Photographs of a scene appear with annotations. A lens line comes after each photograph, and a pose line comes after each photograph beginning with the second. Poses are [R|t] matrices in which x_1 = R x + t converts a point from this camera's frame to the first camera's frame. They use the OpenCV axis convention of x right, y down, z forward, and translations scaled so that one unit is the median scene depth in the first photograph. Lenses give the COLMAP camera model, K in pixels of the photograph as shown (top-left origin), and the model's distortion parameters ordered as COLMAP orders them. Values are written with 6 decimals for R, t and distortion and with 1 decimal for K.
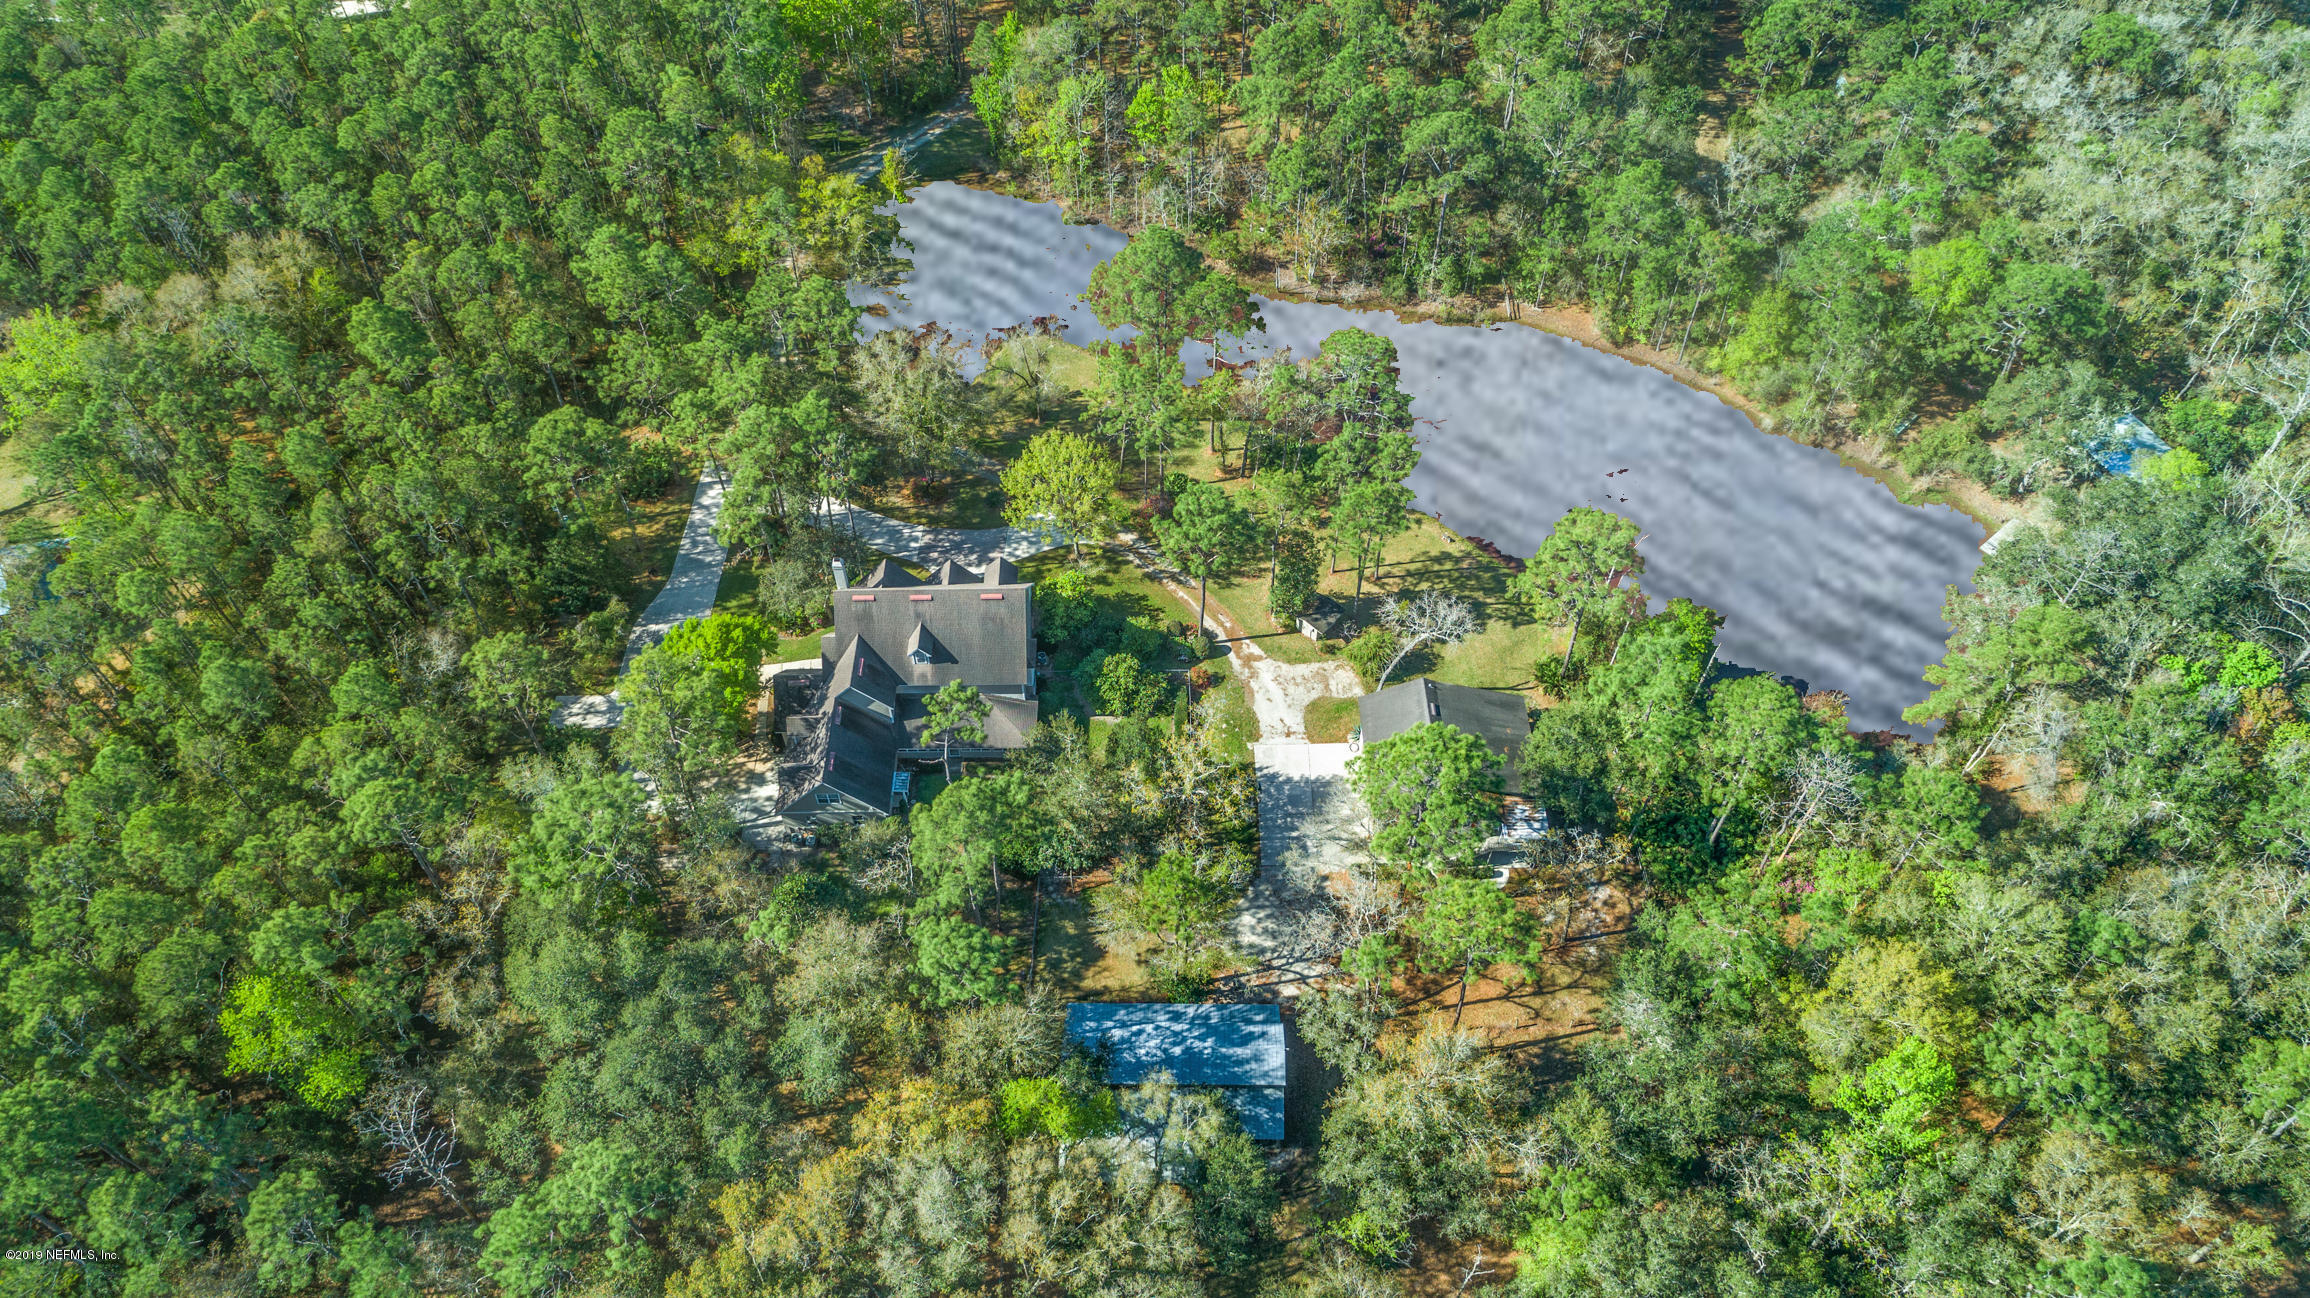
lens RADIAL K [[1568.1, 0, 1145.7], [0, 1568.1, 650.0], [0, 0, 1]] dist [-0.007438, 0.001108]
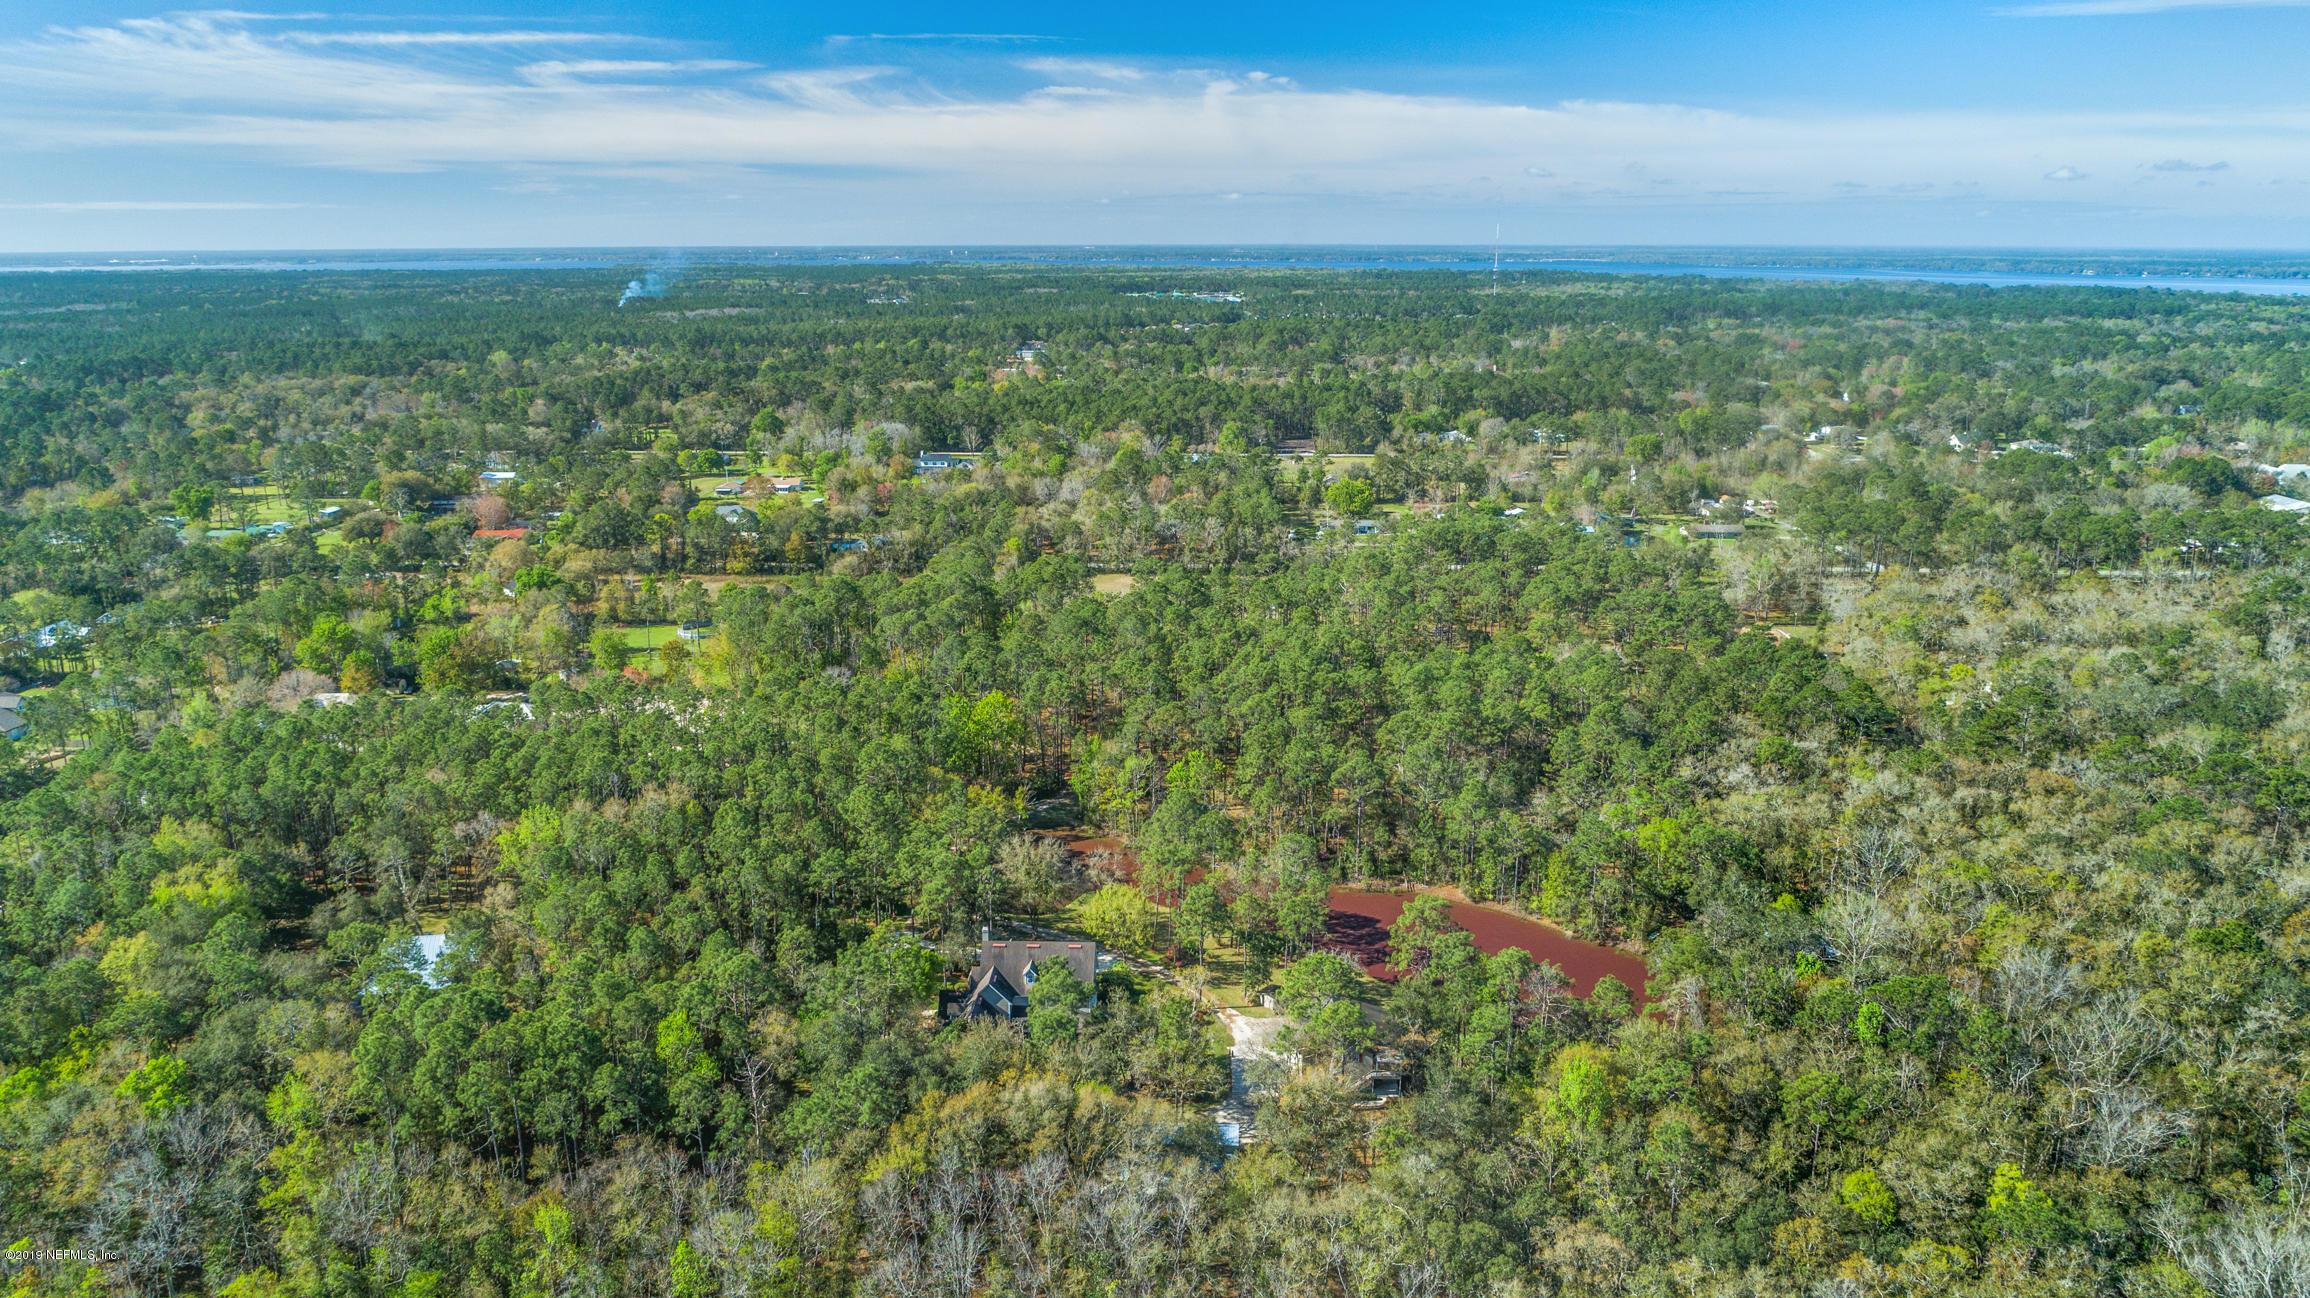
lens RADIAL K [[1568.1, 0, 1157.4], [0, 1568.1, 649.2], [0, 0, 1]] dist [-0.007438, 0.001108]
pose [[0.999410, 0.017066, -0.029806, 0.032146], [-0.031012, 0.821367, -0.569557, 0.590712], [0.014761, 0.570145, 0.821411, -0.509283]]
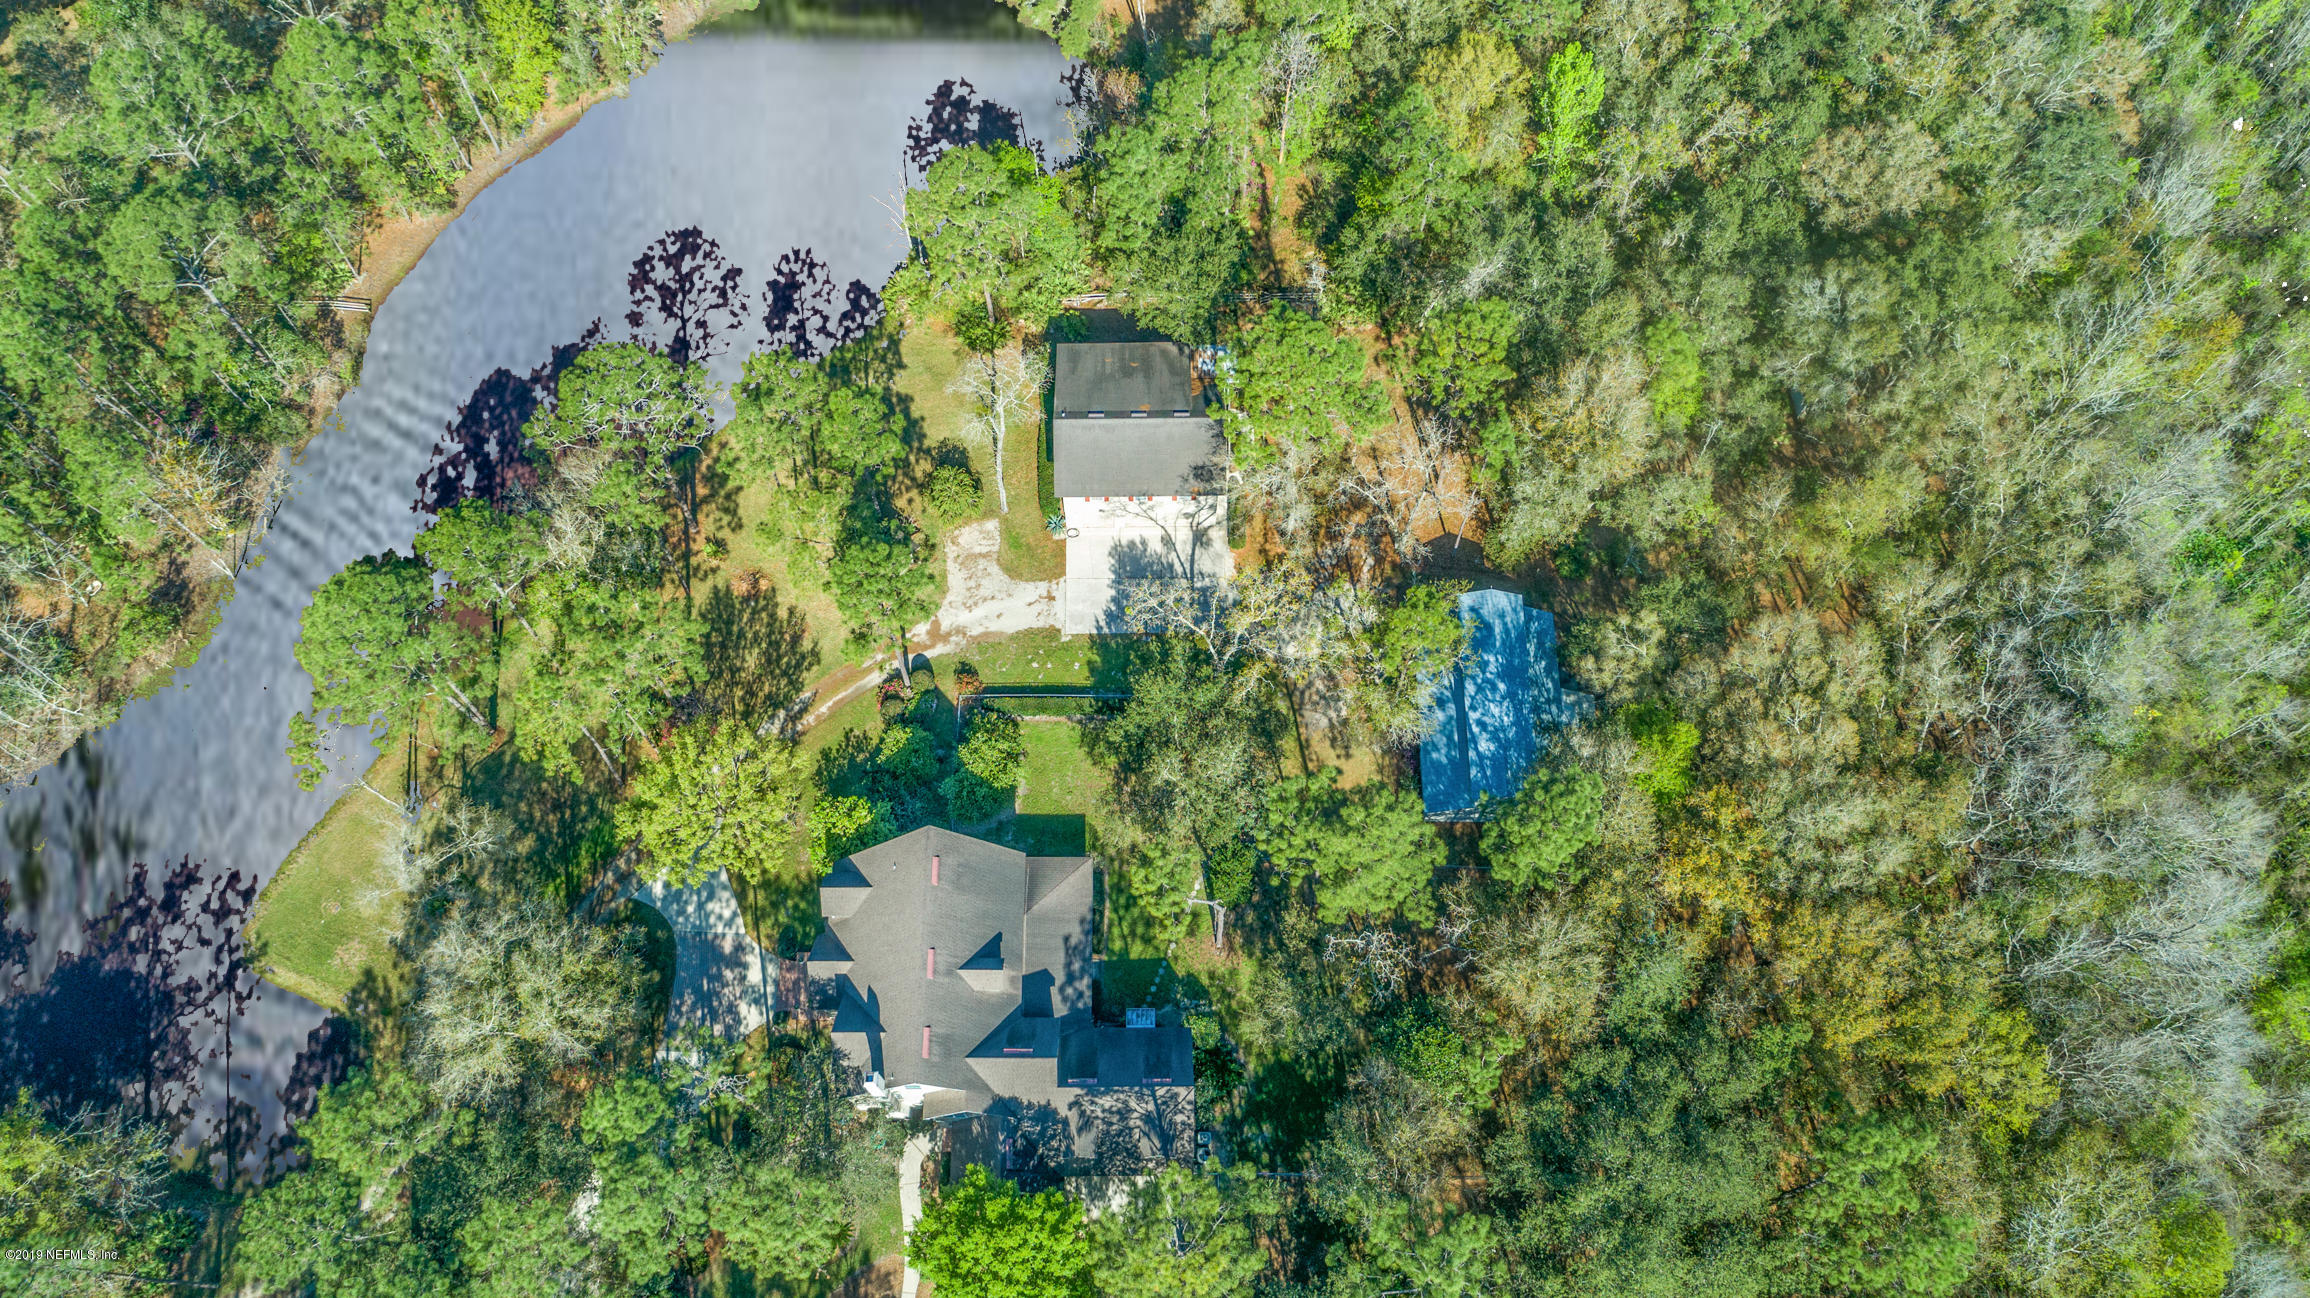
lens RADIAL K [[1568.1, 0, 1153.7], [0, 1568.1, 646.6], [0, 0, 1]] dist [-0.007438, 0.001108]
pose [[-0.000460, -0.909573, 0.415545, -0.286995], [0.767354, 0.266136, 0.583387, -0.390034], [-0.641224, 0.319138, 0.697841, 0.334561]]
